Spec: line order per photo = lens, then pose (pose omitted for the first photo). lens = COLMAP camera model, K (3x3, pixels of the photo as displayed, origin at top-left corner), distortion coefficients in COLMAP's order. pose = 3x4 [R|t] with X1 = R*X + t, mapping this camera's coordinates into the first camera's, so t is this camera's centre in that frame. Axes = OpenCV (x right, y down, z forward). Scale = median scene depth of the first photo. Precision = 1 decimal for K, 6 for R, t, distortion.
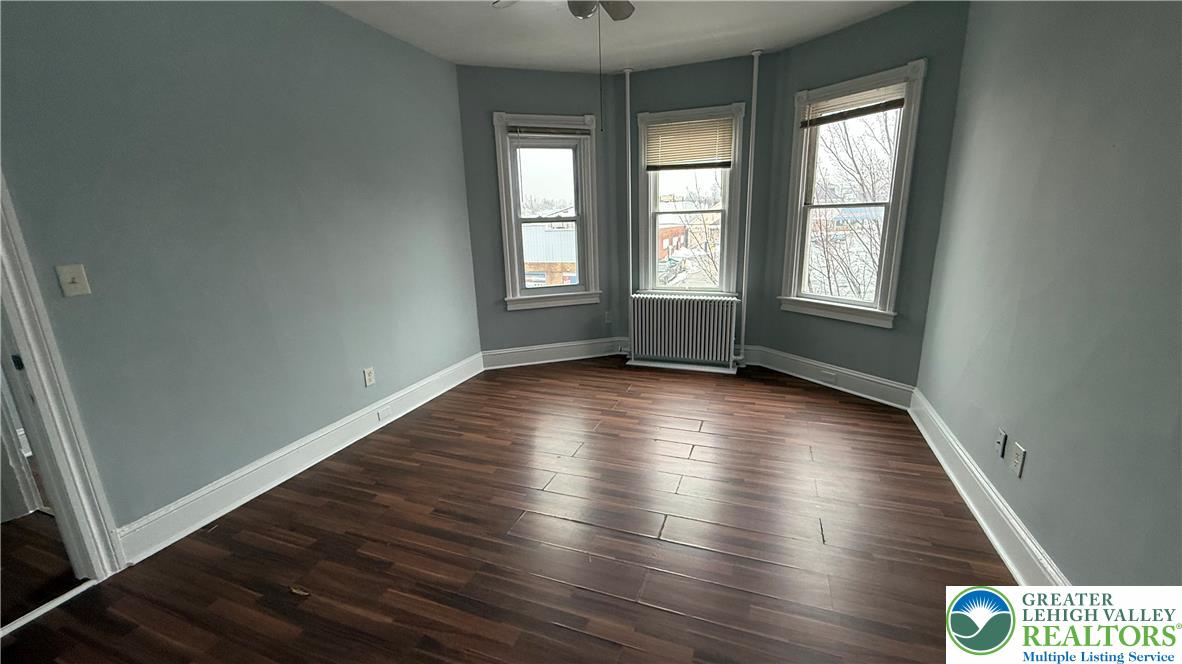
lens RADIAL K [[471.6, 0, 591.2], [0, 471.6, 337.2], [0, 0, 1]] dist [0.001208, -0.000153]
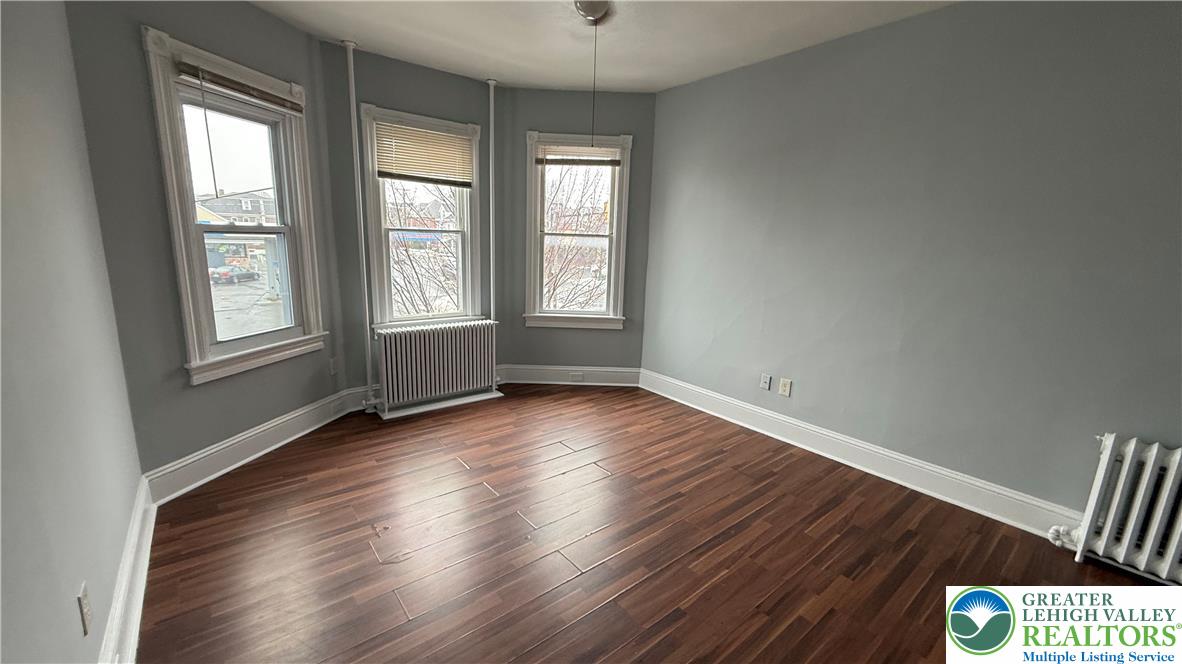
lens RADIAL K [[471.6, 0, 590.7], [0, 471.6, 332.9], [0, 0, 1]] dist [0.001208, -0.000153]
pose [[0.492557, -0.126667, 0.861013, -0.444925], [0.169622, 0.984350, 0.047776, -0.068638], [-0.853590, 0.122514, 0.506334, 0.322879]]
